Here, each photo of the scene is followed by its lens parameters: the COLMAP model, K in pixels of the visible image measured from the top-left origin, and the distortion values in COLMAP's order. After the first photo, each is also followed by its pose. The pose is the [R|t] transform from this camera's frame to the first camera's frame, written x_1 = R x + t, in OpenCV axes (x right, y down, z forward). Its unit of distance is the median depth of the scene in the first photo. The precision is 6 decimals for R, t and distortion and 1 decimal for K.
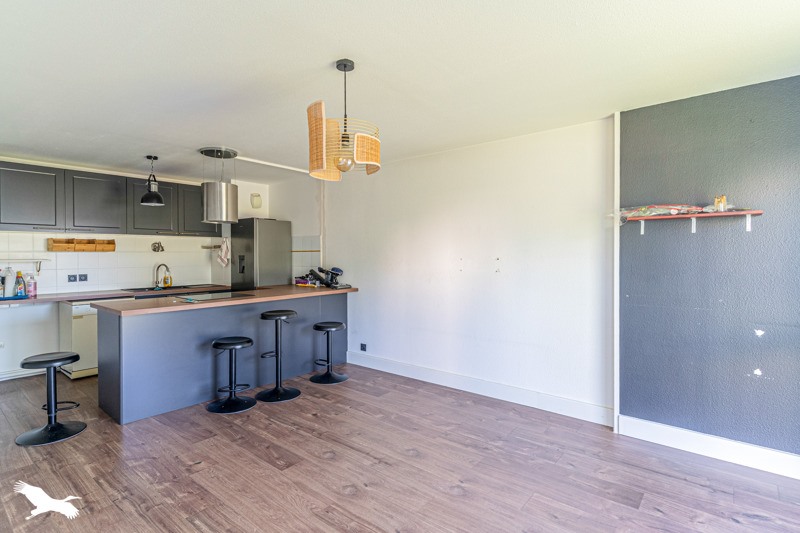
lens RADIAL K [[382.0, 0, 381.2], [0, 382.0, 256.9], [0, 0, 1]] dist [0.004589, 0.000649]
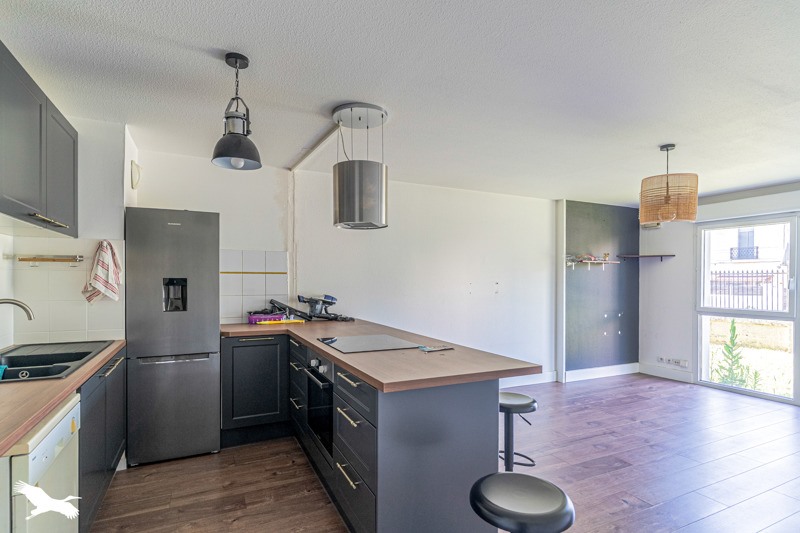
lens RADIAL K [[382.0, 0, 398.3], [0, 382.0, 282.0], [0, 0, 1]] dist [0.004589, 0.000649]
pose [[0.455265, 0.002367, 0.890353, -1.312261], [-0.001689, 0.999997, -0.001795, 0.004454], [-0.890354, -0.000686, 0.455268, 0.894371]]
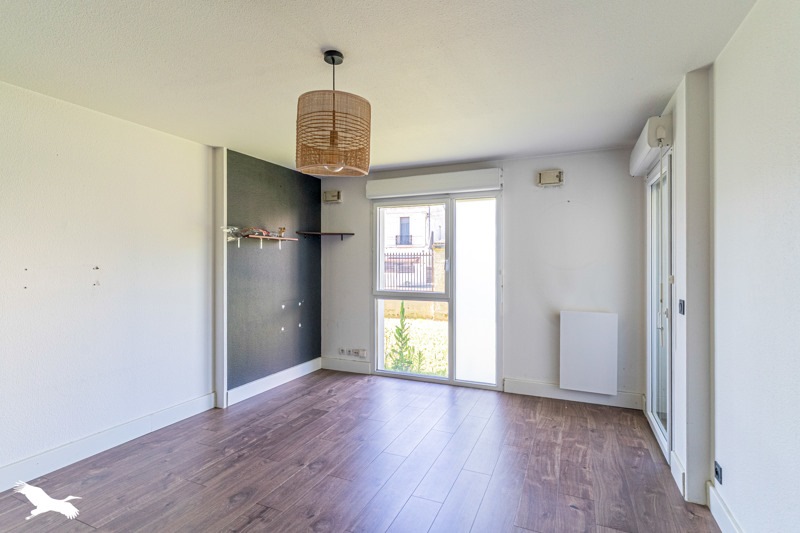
lens RADIAL K [[382.0, 0, 401.7], [0, 382.0, 261.9], [0, 0, 1]] dist [0.004589, 0.000649]
pose [[-0.255448, 0.004254, 0.966813, -0.739519], [0.004694, 0.999984, -0.003160, -0.002230], [-0.966811, 0.003731, -0.255464, 0.777244]]
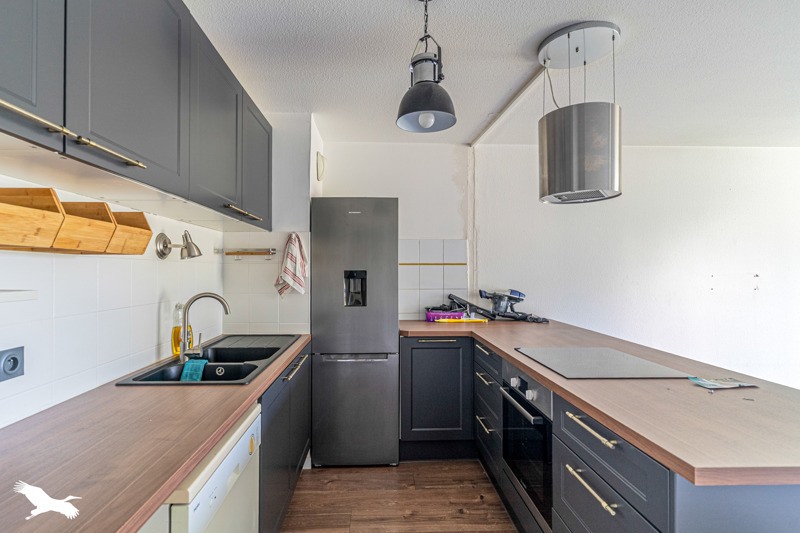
lens RADIAL K [[382.0, 0, 401.4], [0, 382.0, 261.6], [0, 0, 1]] dist [0.004589, 0.000649]
pose [[0.770468, 0.020401, 0.637153, -1.195115], [-0.000932, 0.999523, -0.030877, 0.000288], [-0.637478, 0.023196, 0.770119, 1.078513]]
